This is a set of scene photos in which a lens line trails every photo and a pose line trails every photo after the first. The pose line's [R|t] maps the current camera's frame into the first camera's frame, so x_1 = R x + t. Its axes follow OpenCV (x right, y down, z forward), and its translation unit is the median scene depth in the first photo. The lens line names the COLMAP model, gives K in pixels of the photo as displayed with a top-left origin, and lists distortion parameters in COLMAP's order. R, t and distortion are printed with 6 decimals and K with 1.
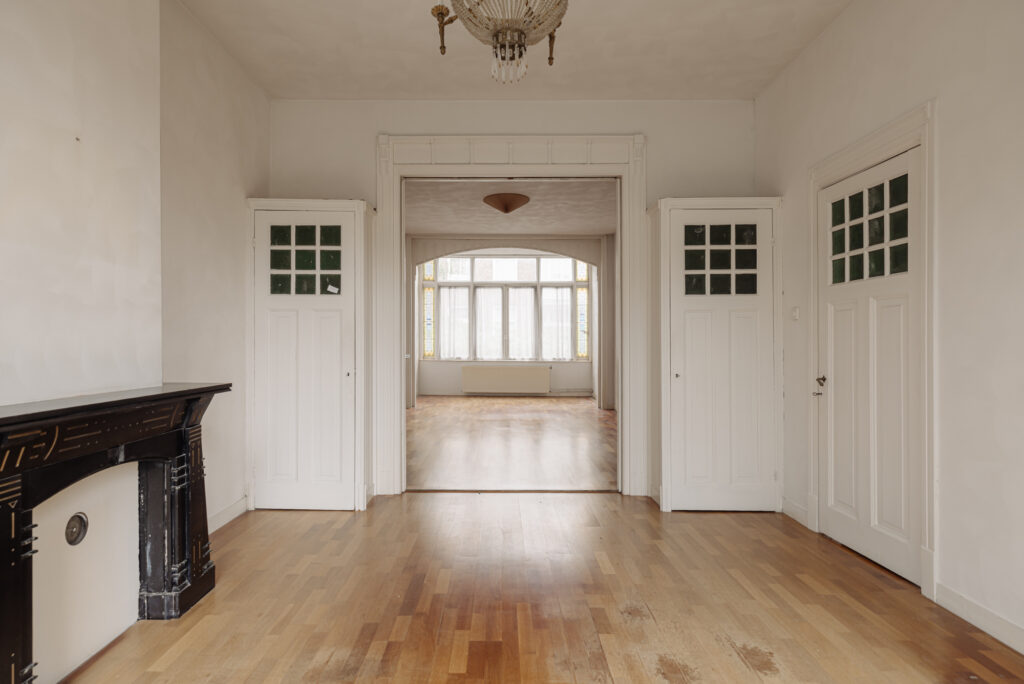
lens RADIAL K [[541.5, 0, 505.2], [0, 541.5, 339.8], [0, 0, 1]] dist [-0.000022, 0.001703]
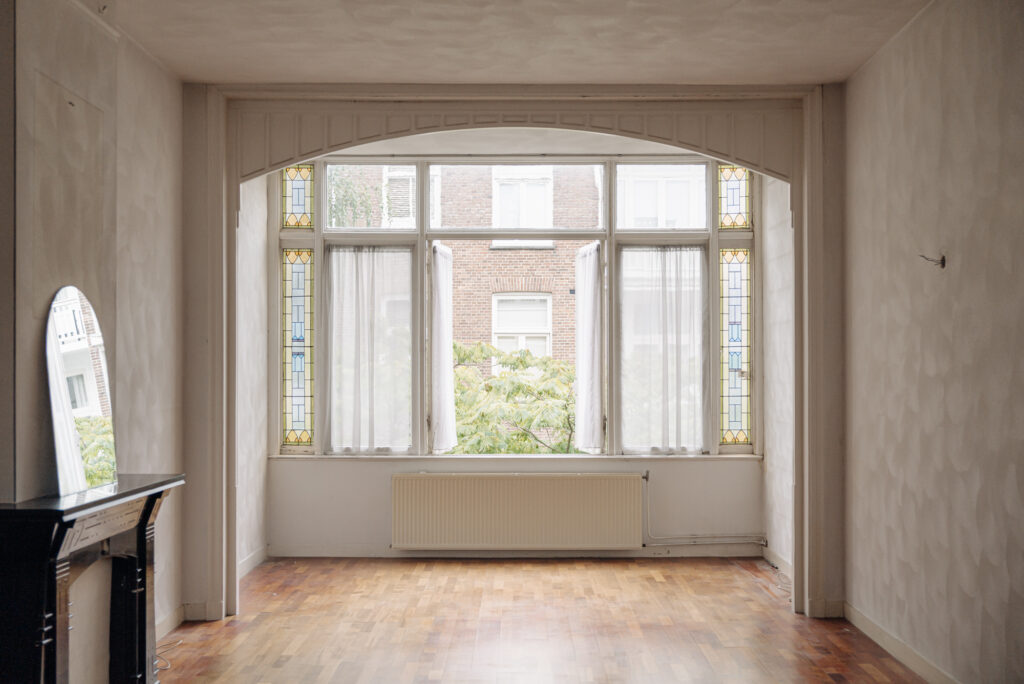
lens RADIAL K [[1291.7, 0, 506.6], [0, 1291.7, 375.2], [0, 0, 1]] dist [0.033263, 0.000000]
pose [[0.999821, -0.002410, -0.018775, 0.037771], [0.002433, 0.999996, 0.001196, -0.059611], [0.018772, -0.001241, 0.999823, 0.635425]]
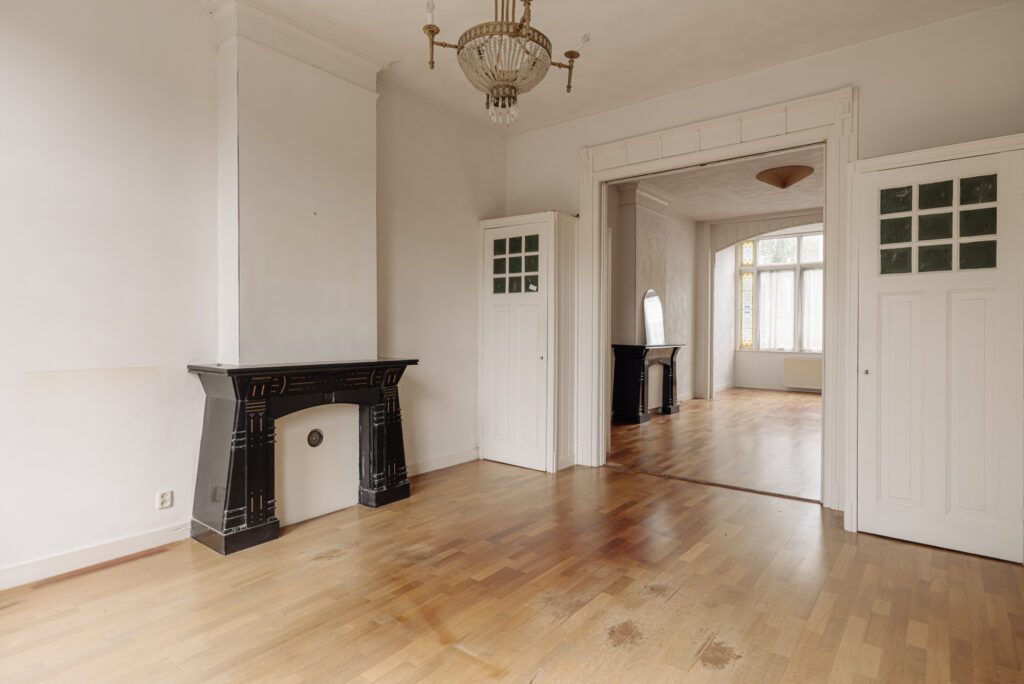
lens RADIAL K [[541.5, 0, 503.4], [0, 541.5, 333.2], [0, 0, 1]] dist [-0.000022, 0.001703]
pose [[0.793747, 0.004378, -0.608232, 0.365513], [0.000580, 0.999968, 0.007955, -0.000507], [0.608247, -0.006667, 0.793720, -0.004821]]
